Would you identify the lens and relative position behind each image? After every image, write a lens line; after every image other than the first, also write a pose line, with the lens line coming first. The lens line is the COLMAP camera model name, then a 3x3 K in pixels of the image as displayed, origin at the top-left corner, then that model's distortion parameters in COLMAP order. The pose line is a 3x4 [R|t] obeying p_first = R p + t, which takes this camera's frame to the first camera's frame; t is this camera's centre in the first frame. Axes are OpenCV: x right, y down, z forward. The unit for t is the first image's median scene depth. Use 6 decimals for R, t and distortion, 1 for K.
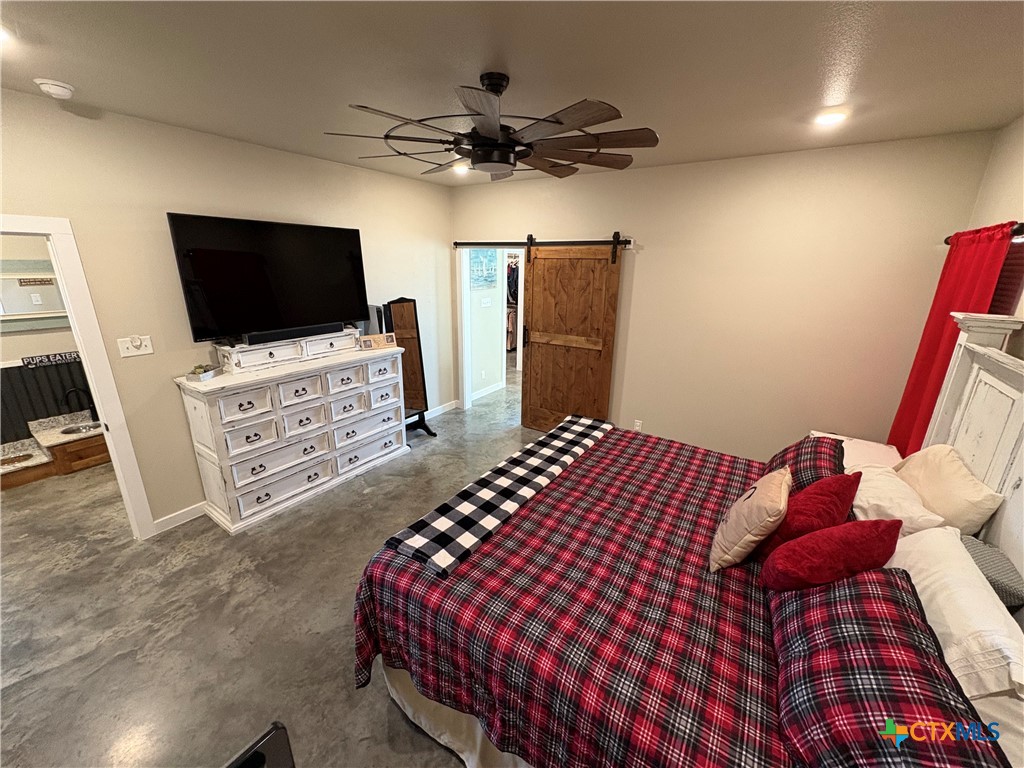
lens RADIAL K [[408.8, 0, 514.6], [0, 408.8, 381.2], [0, 0, 1]] dist [-0.001006, 0.000341]
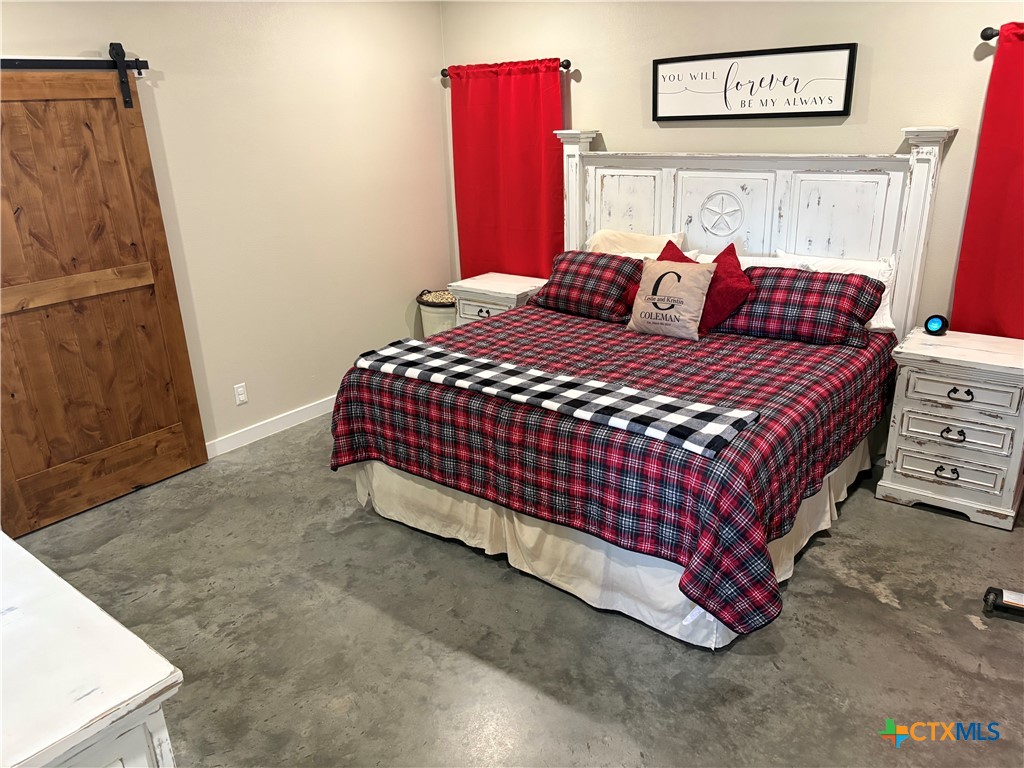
lens RADIAL K [[781.2, 0, 514.2], [0, 781.2, 388.3], [0, 0, 1]] dist [0.042368, -0.047472]
pose [[0.071577, -0.353831, 0.932567, -0.741632], [0.313086, 0.895681, 0.315806, -0.134068], [-0.947024, 0.269369, 0.174889, 0.466687]]
